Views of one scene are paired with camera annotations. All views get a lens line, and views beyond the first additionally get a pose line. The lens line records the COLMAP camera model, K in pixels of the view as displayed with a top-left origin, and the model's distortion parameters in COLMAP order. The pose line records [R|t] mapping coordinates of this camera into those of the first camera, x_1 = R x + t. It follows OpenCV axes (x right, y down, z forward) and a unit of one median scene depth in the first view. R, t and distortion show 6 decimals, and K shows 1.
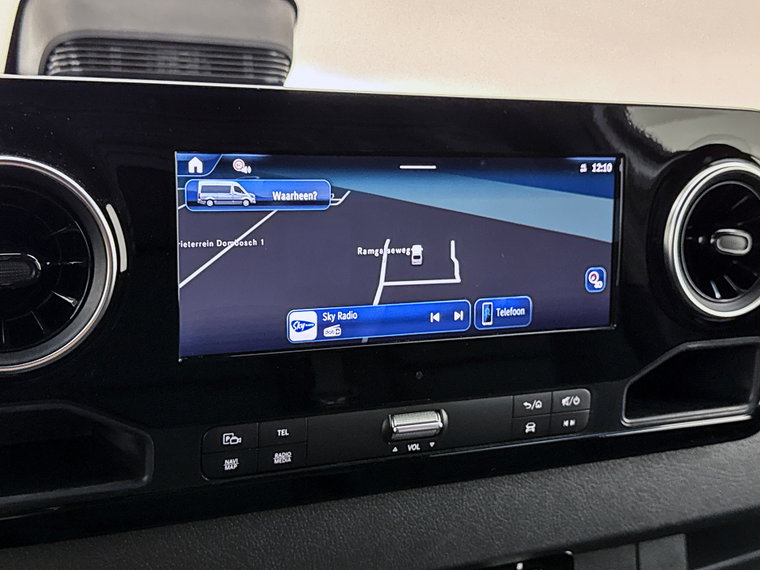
lens RADIAL K [[1048.5, 0, 374.8], [0, 1048.5, 285.1], [0, 0, 1]] dist [0.092842, 0.000000]
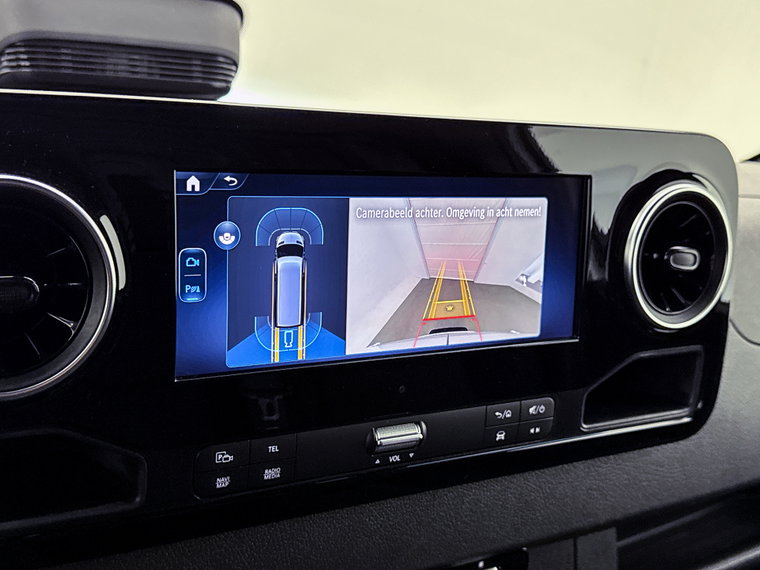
lens RADIAL K [[976.3, 0, 376.9], [0, 976.3, 283.0], [0, 0, 1]] dist [0.071359, 0.000000]
pose [[0.993212, 0.006086, 0.116155, -0.086423], [-0.008103, 0.999824, 0.016905, -0.030941], [-0.116031, -0.017731, 0.993087, 0.052908]]
